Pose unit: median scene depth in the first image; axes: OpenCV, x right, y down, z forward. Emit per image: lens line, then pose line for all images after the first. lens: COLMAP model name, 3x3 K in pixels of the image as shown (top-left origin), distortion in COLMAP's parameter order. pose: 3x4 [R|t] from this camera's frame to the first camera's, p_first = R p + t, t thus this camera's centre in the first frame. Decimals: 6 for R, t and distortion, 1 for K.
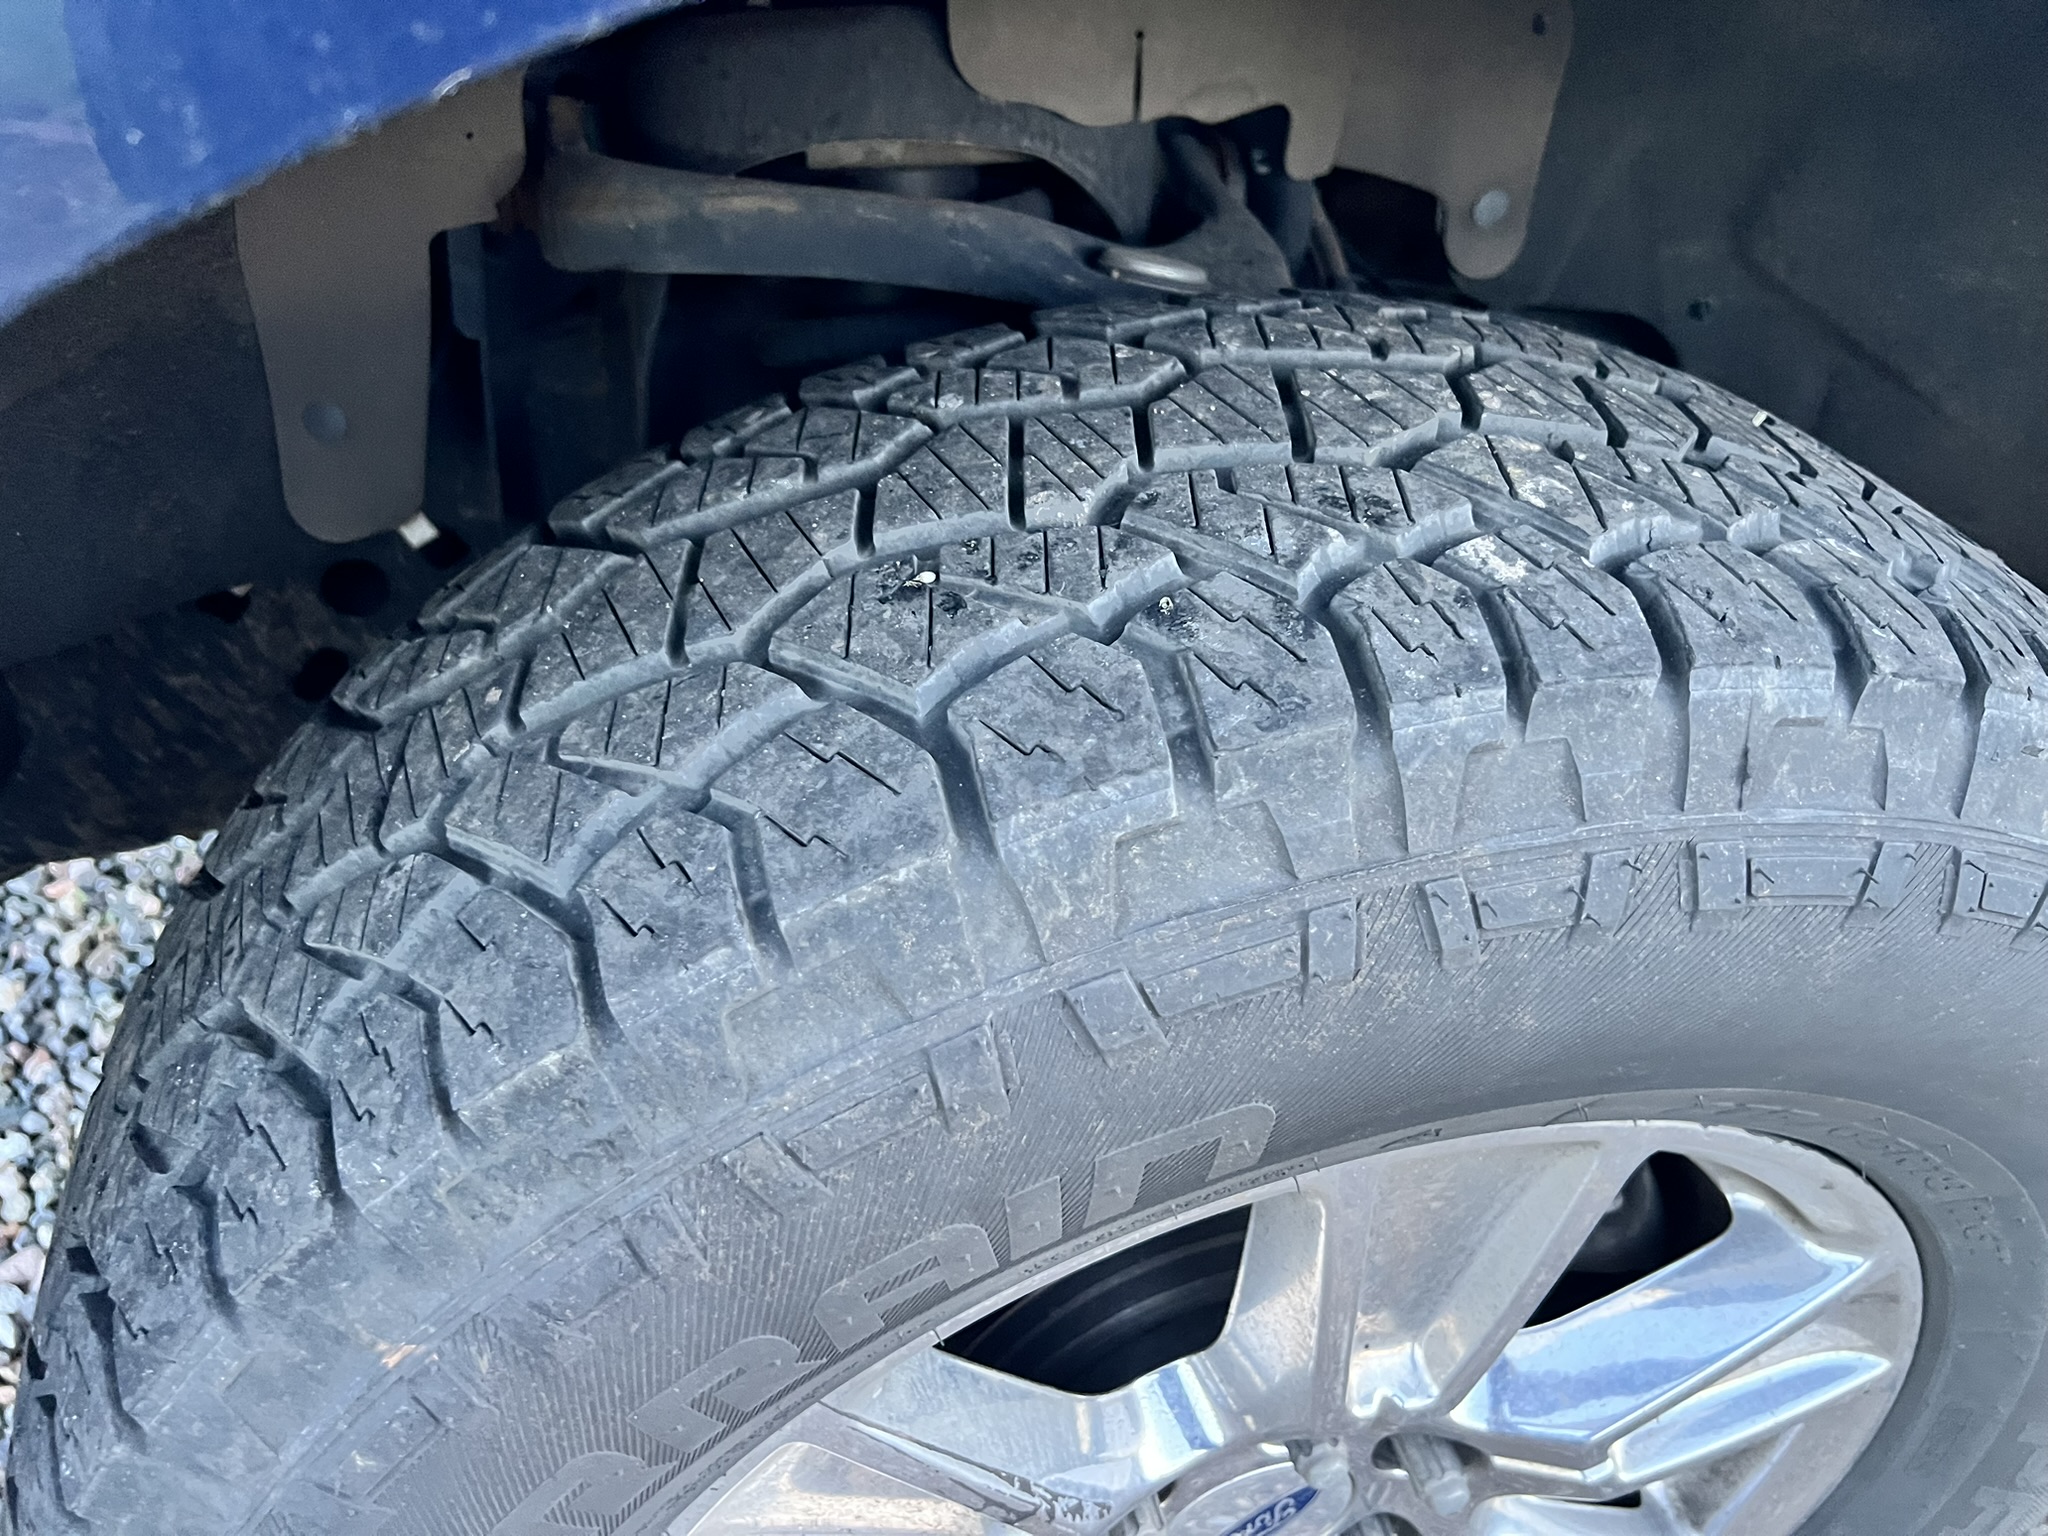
lens RADIAL K [[1555.3, 0, 1023.4], [0, 1555.3, 768.2], [0, 0, 1]] dist [0.004719, -0.016484]
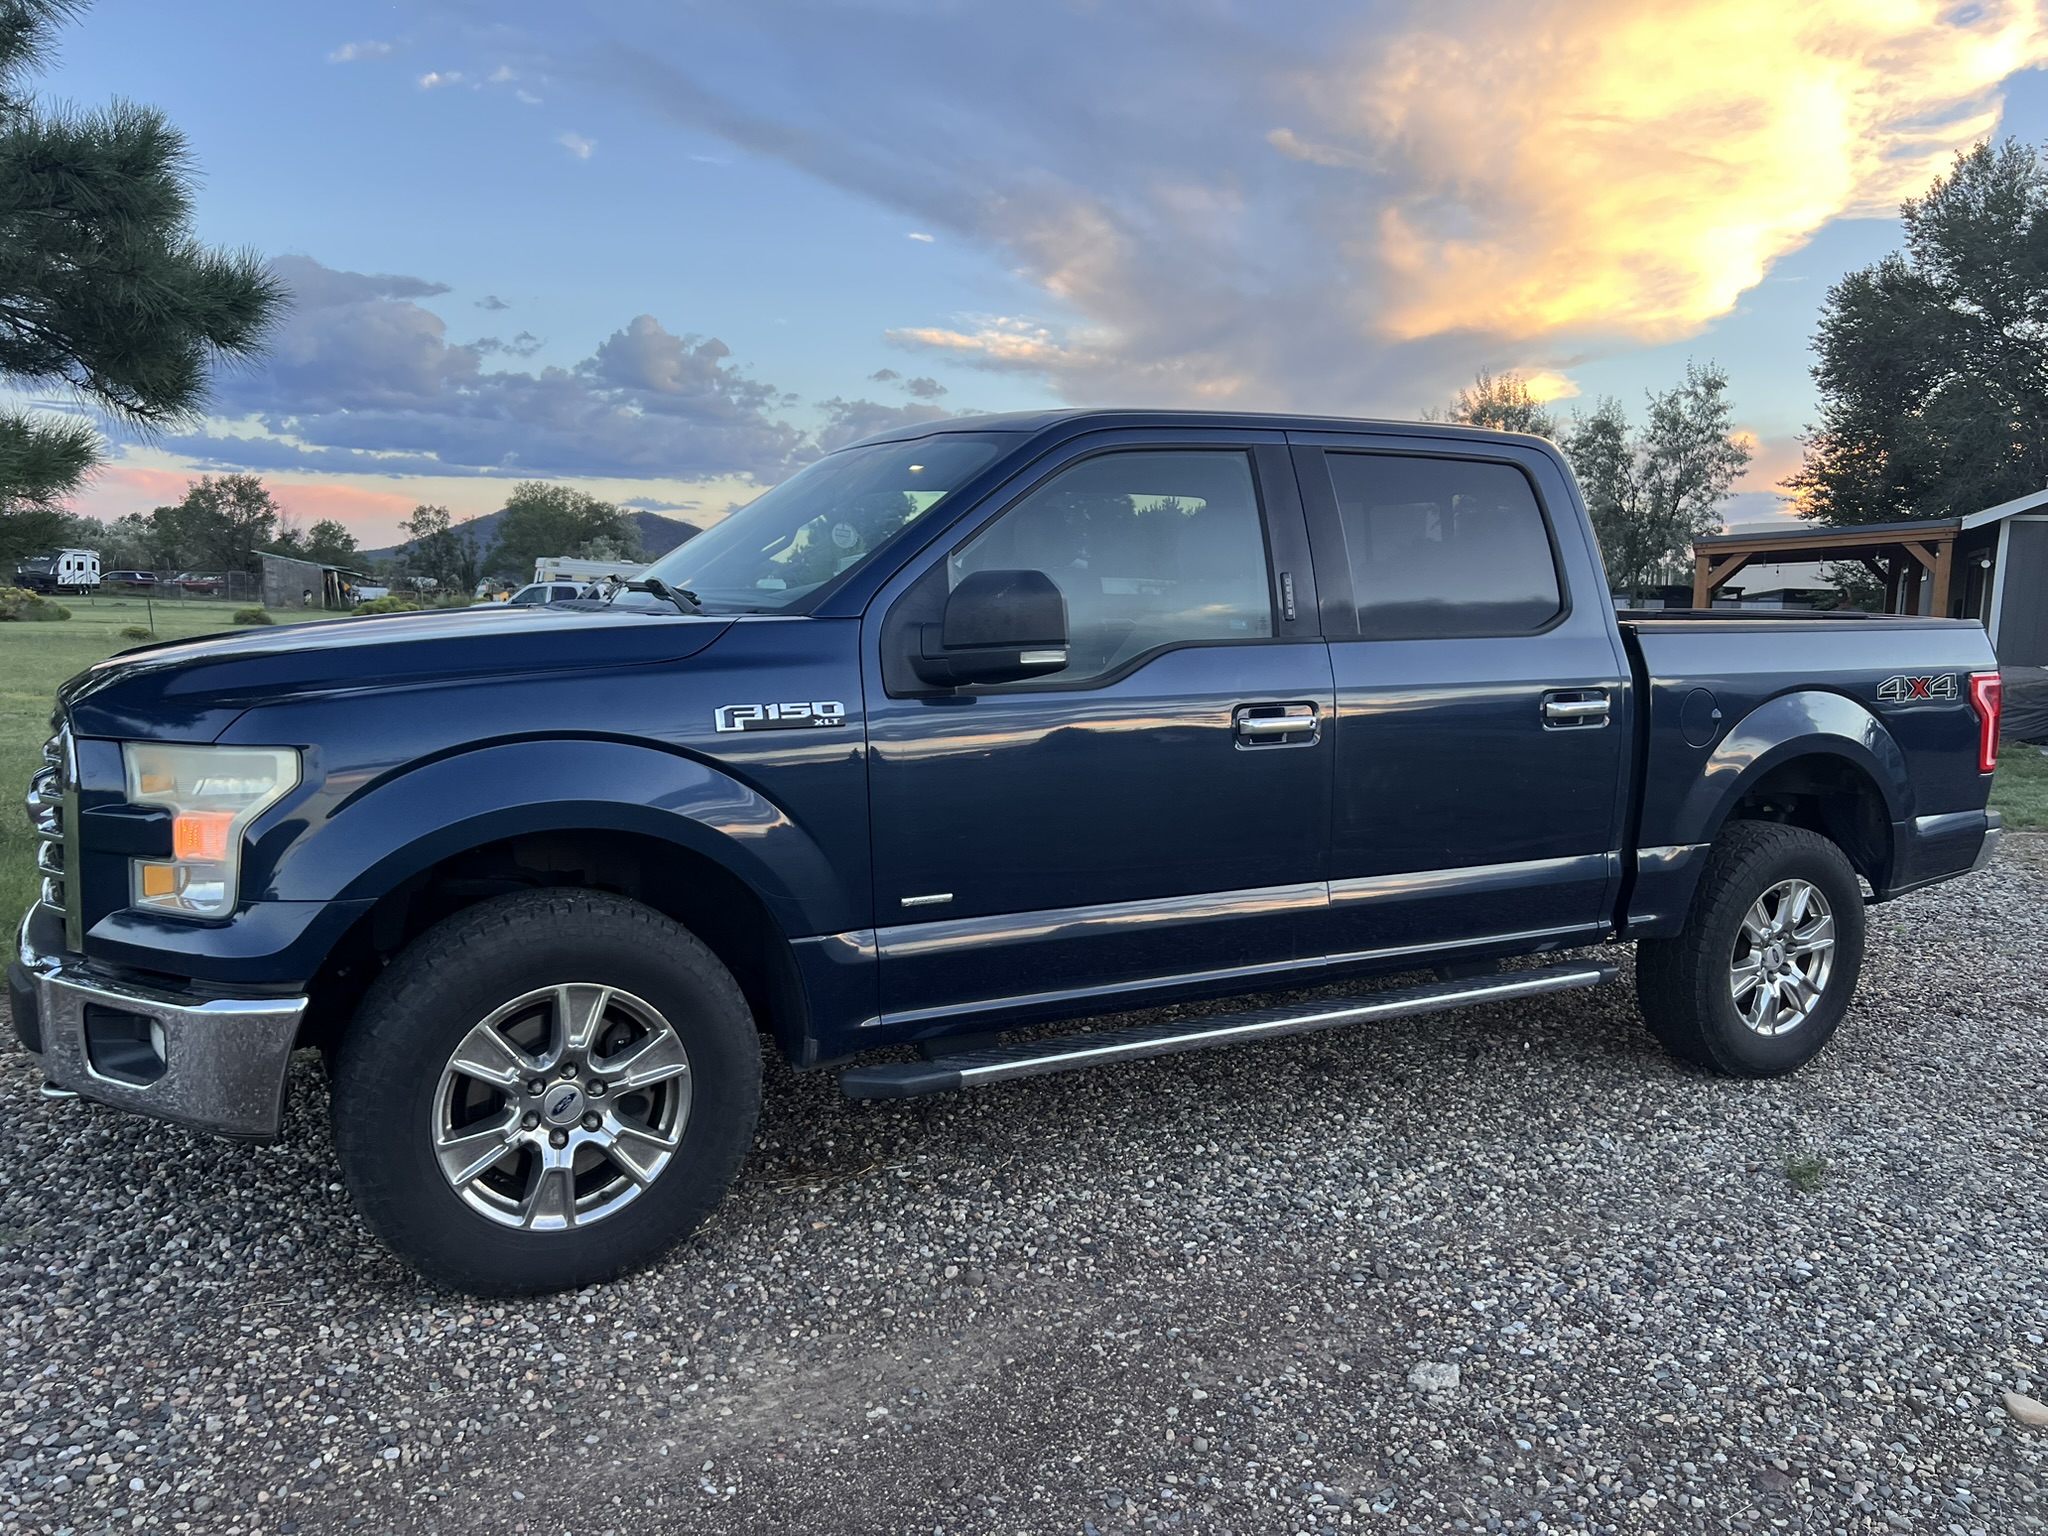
lens RADIAL K [[1555.3, 0, 1024.2], [0, 1555.3, 770.5], [0, 0, 1]] dist [0.004719, -0.016484]
pose [[0.963847, -0.000514, 0.266455, 0.460661], [0.138957, 0.854219, -0.501000, 4.266876], [-0.227353, 0.519913, 0.823408, -7.690057]]
